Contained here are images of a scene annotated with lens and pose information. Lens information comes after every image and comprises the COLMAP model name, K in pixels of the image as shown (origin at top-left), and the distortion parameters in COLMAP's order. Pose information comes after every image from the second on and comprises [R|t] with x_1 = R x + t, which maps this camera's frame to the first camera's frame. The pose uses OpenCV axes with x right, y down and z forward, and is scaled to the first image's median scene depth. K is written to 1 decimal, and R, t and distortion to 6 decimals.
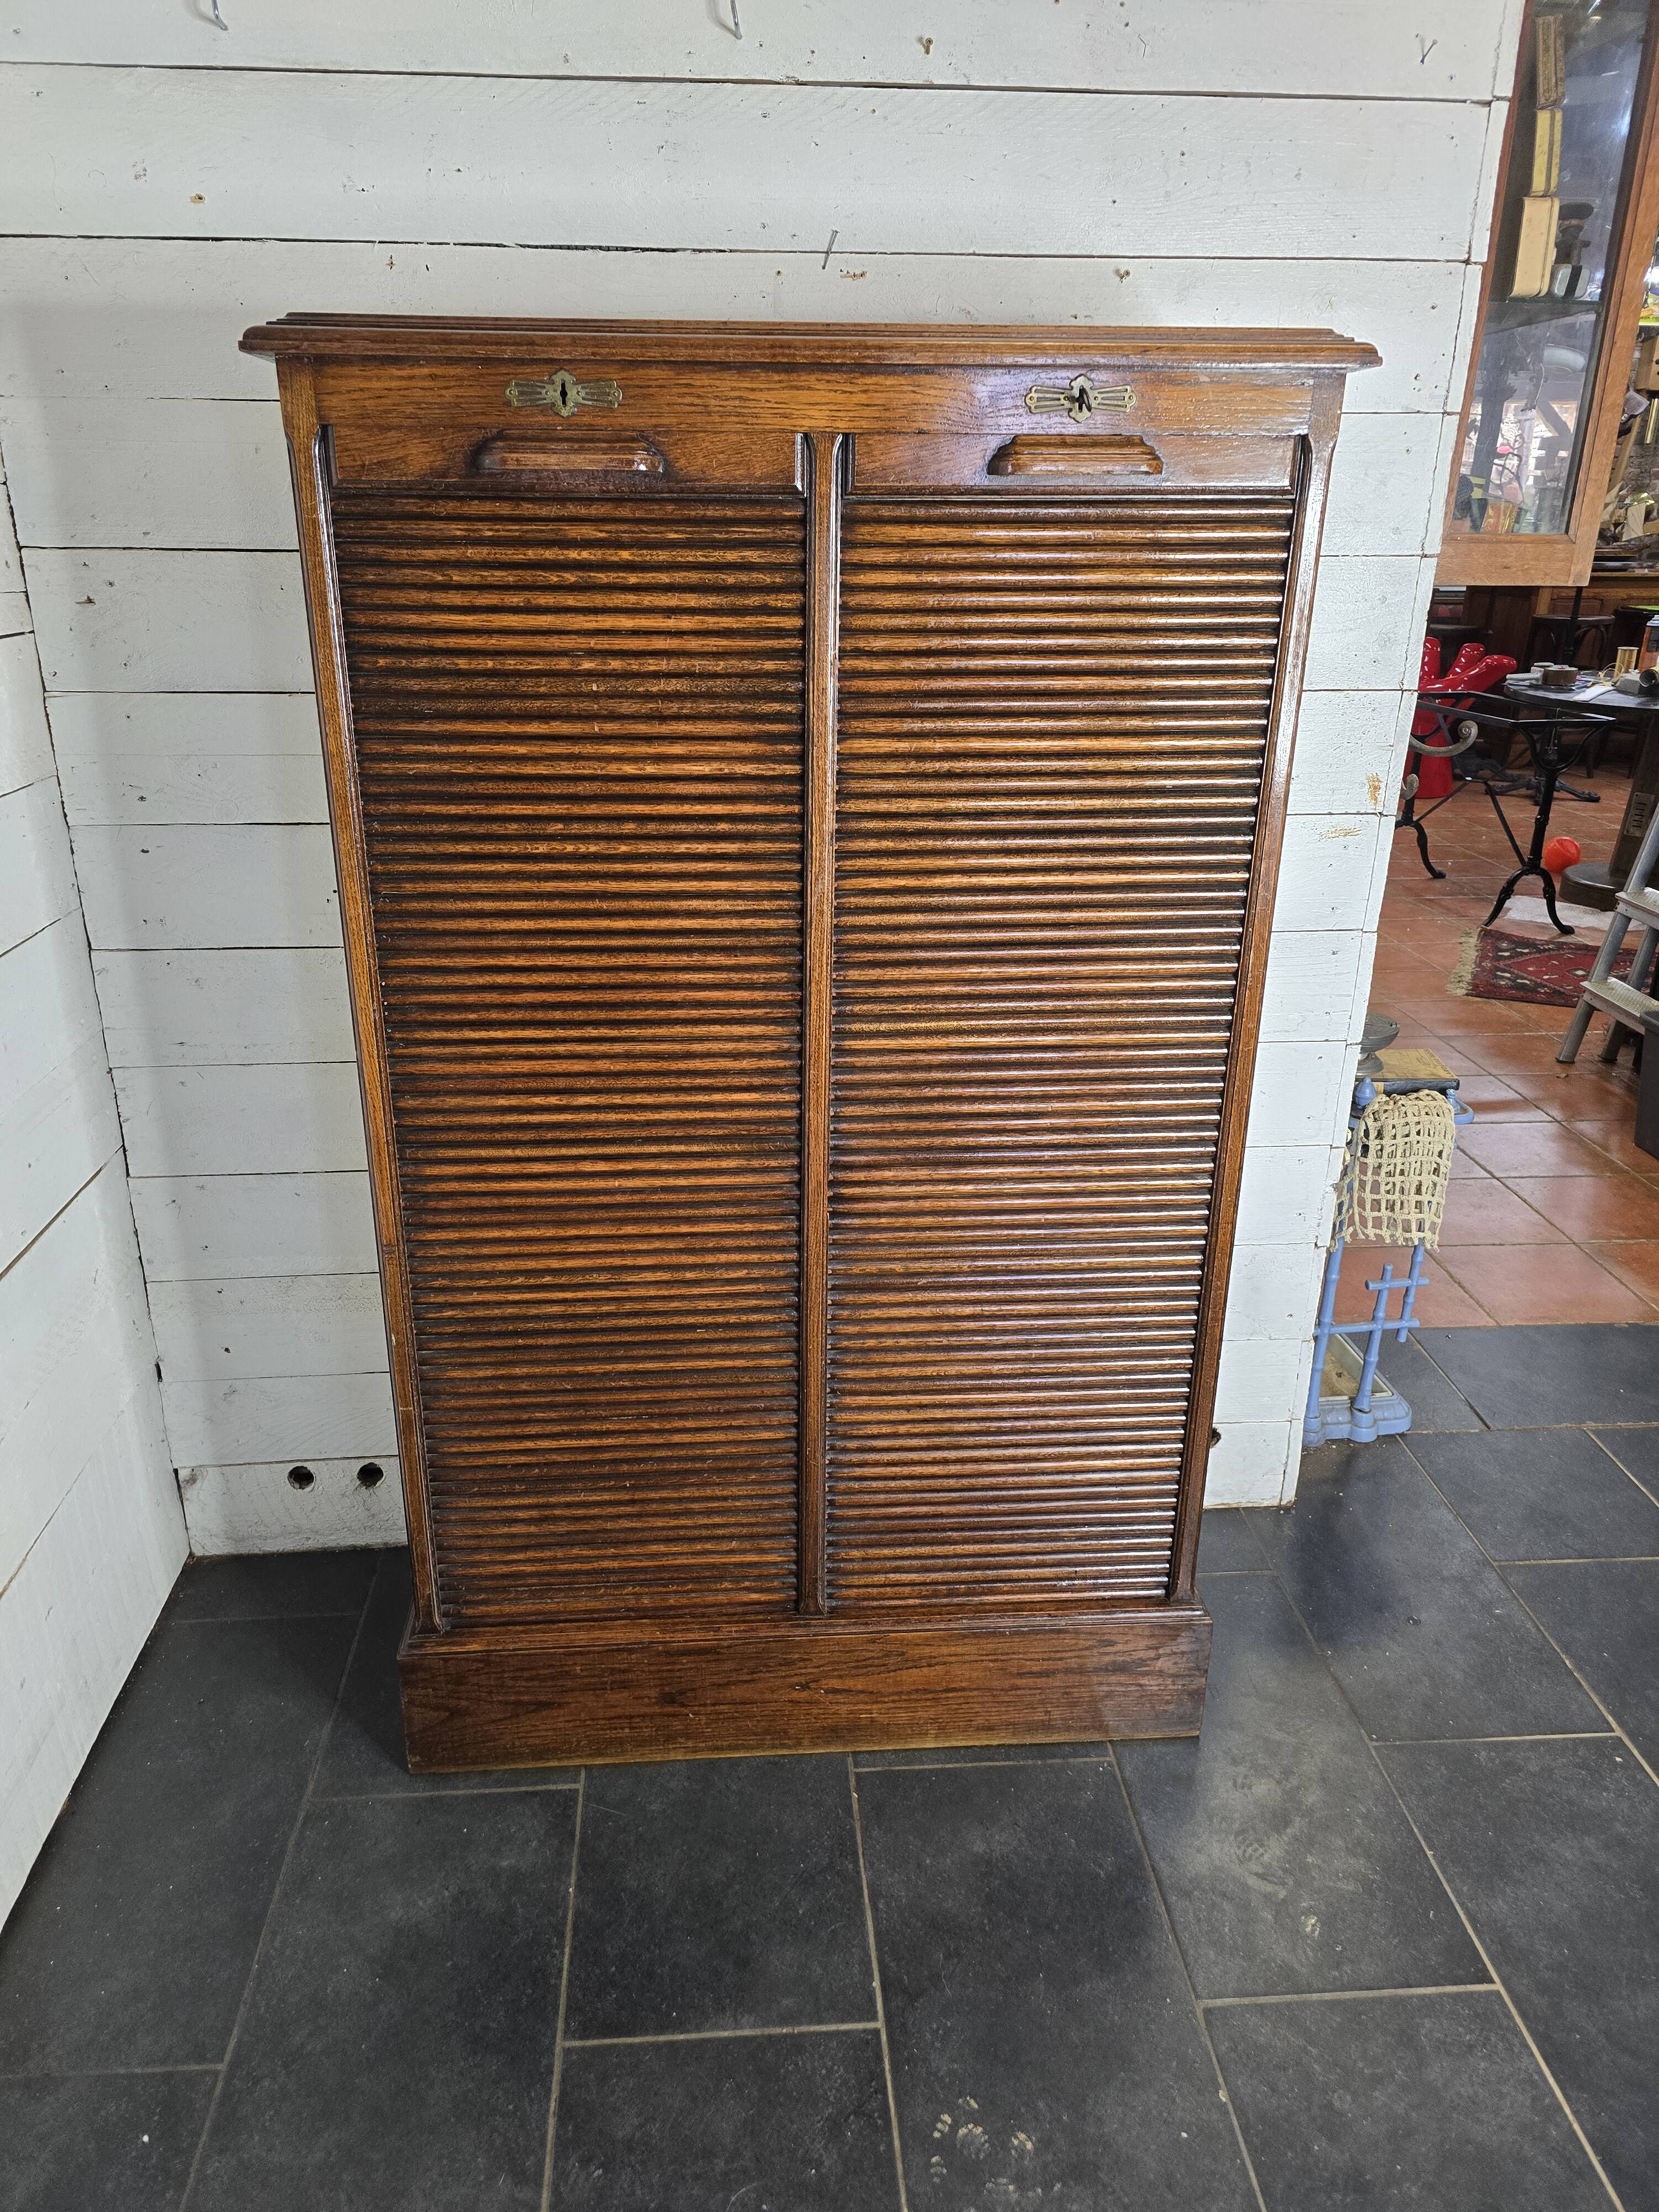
lens RADIAL K [[1486.6, 0, 805.8], [0, 1486.6, 1093.7], [0, 0, 1]] dist [0.068349, -0.065919]
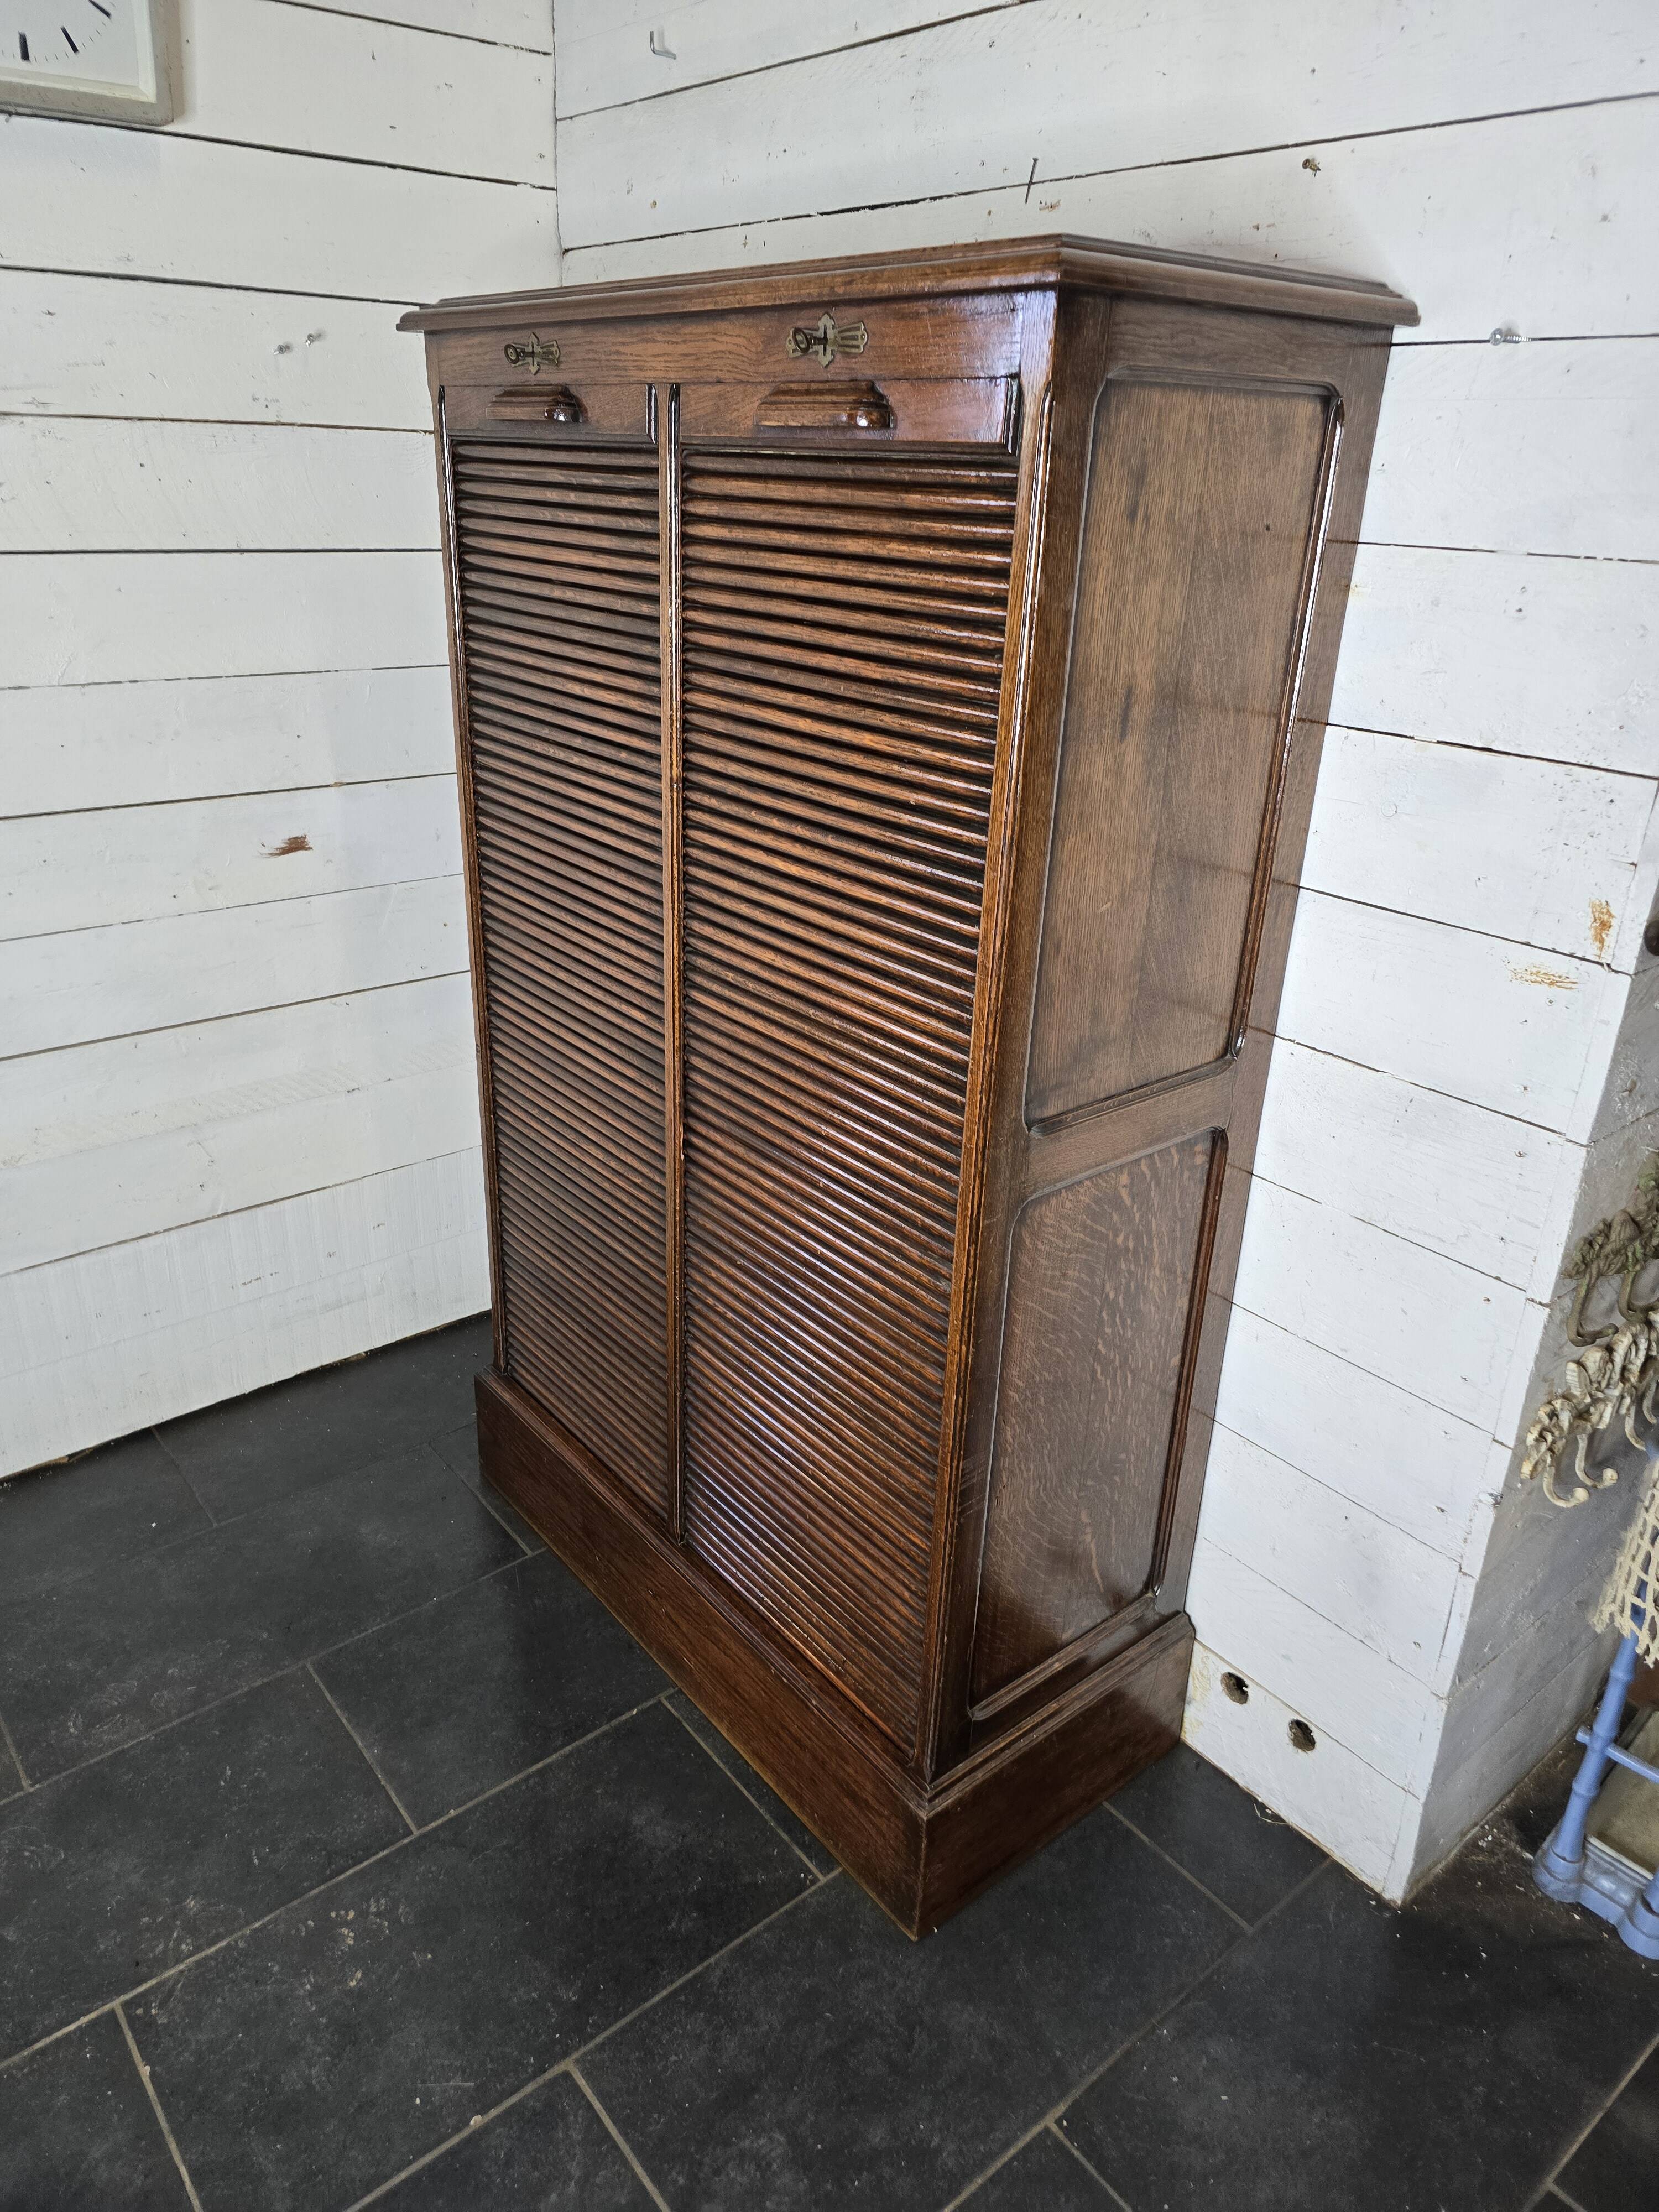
lens RADIAL K [[1487.2, 0, 803.4], [0, 1487.2, 1078.0], [0, 0, 1]] dist [0.061355, -0.060676]
pose [[0.570446, 0.329349, -0.752410, 0.865031], [-0.322123, 0.932400, 0.163914, -0.173292], [0.755532, 0.148865, 0.637974, 0.429405]]
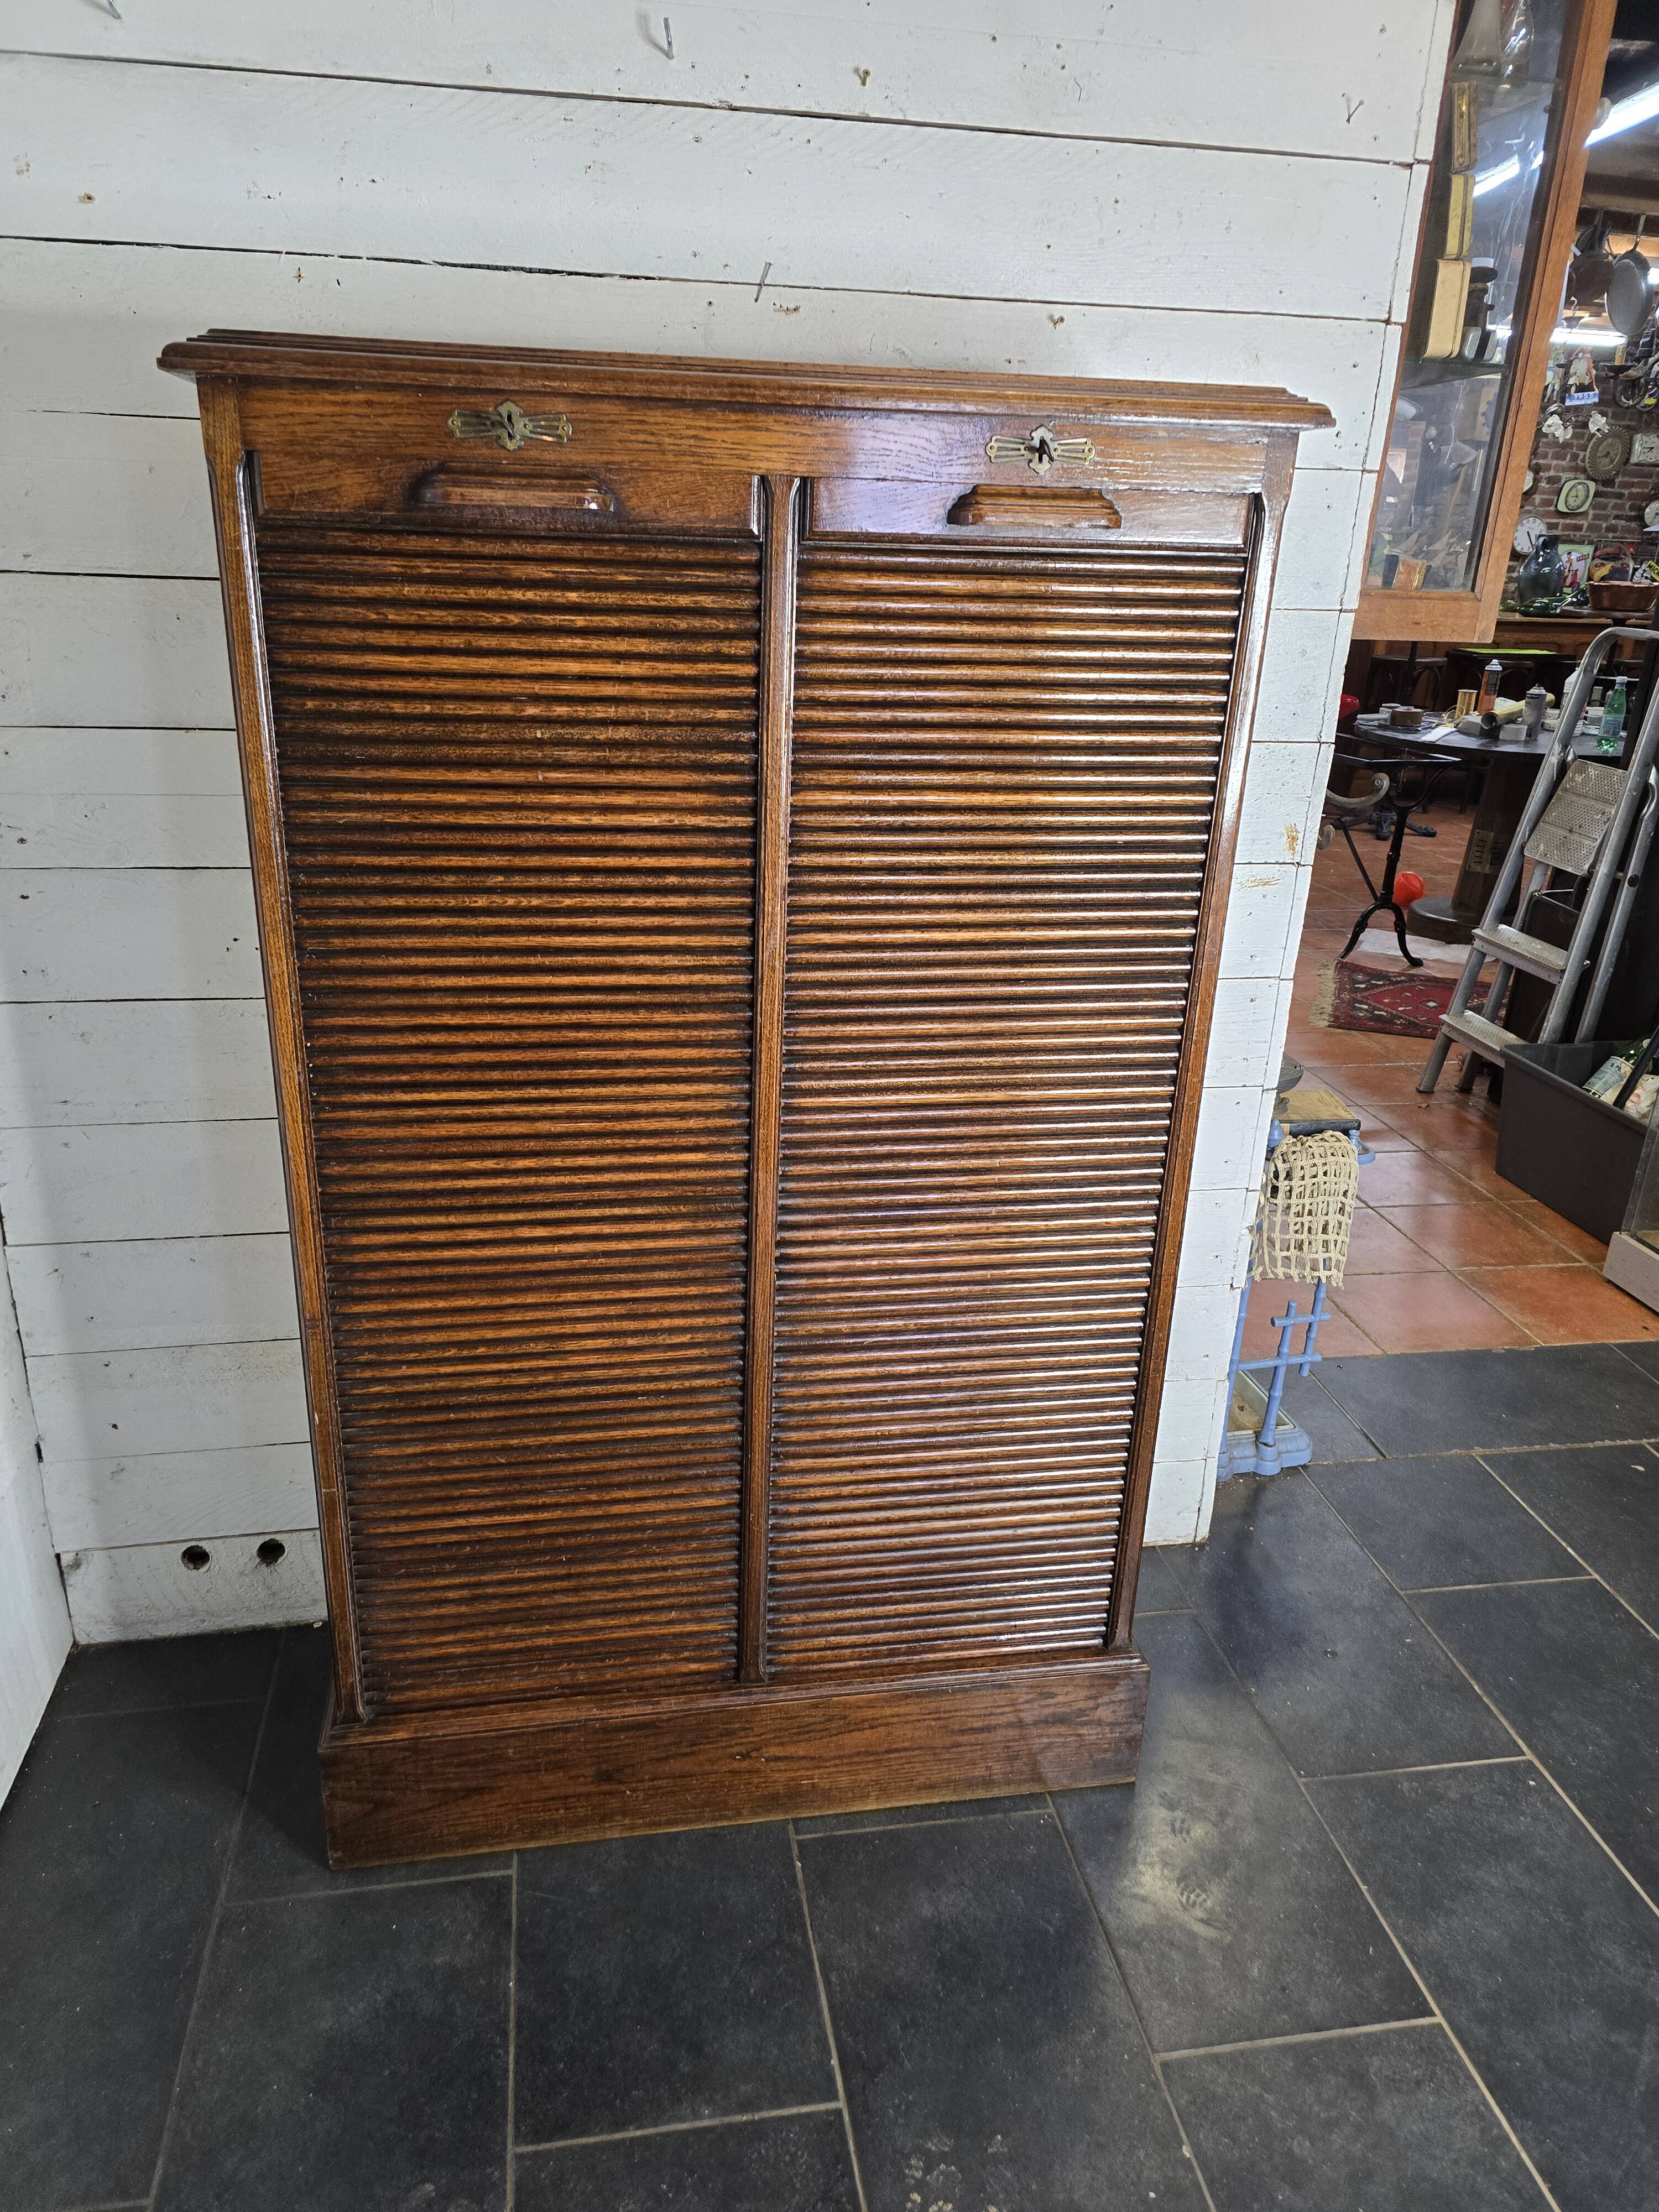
lens RADIAL K [[1487.8, 0, 807.9], [0, 1487.8, 1126.3], [0, 0, 1]] dist [0.068202, -0.064929]
pose [[0.994966, -0.011627, 0.099539, -0.063139], [0.011036, 0.999918, 0.006481, -0.024264], [-0.099606, -0.005350, 0.995013, 0.029923]]
